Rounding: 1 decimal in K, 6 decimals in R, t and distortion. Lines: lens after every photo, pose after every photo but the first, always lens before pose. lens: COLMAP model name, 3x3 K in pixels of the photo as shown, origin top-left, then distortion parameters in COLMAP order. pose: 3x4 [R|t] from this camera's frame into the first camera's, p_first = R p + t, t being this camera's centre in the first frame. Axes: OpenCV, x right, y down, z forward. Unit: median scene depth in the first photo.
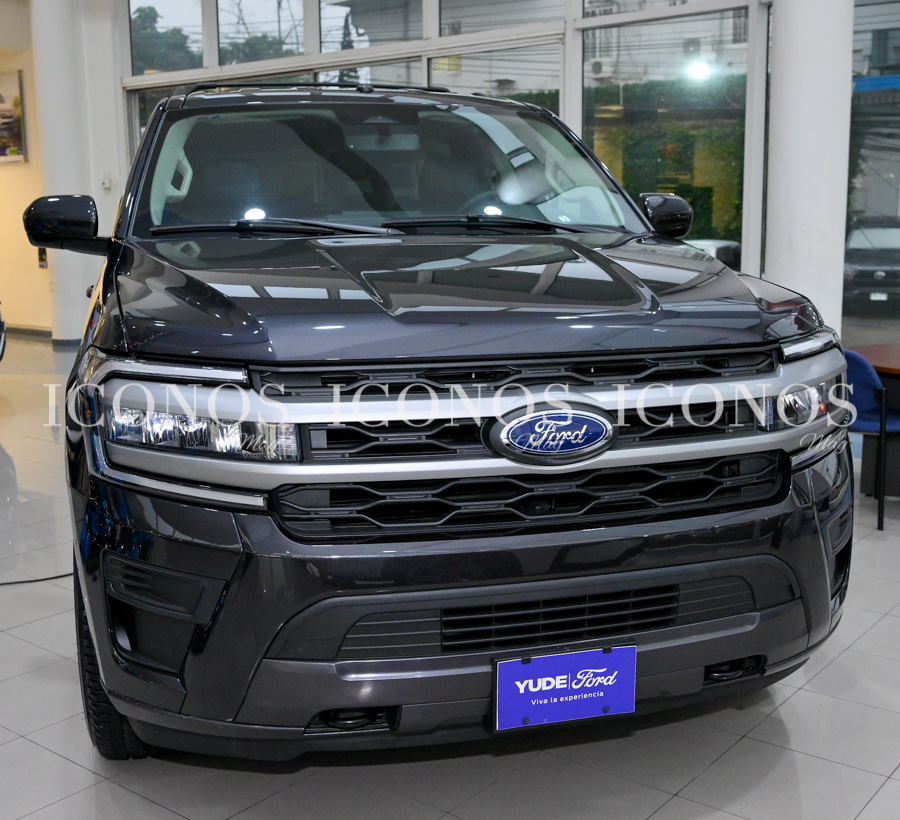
lens RADIAL K [[1187.7, 0, 450.0], [0, 1187.7, 410.0], [0, 0, 1]] dist [-0.023446, -0.082453]
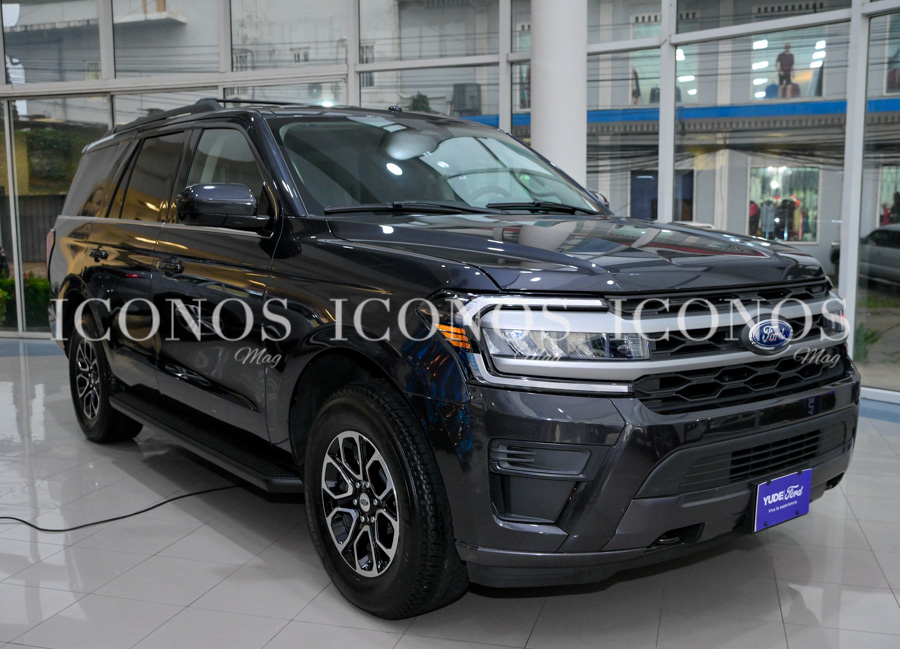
lens RADIAL K [[985.6, 0, 450.0], [0, 985.6, 324.5], [0, 0, 1]] dist [-0.051378, 0.024851]
pose [[0.920508, -0.037032, 0.388966, -0.777955], [0.061153, 0.996885, -0.049812, 0.043887], [-0.385910, 0.069639, 0.919904, -0.019051]]
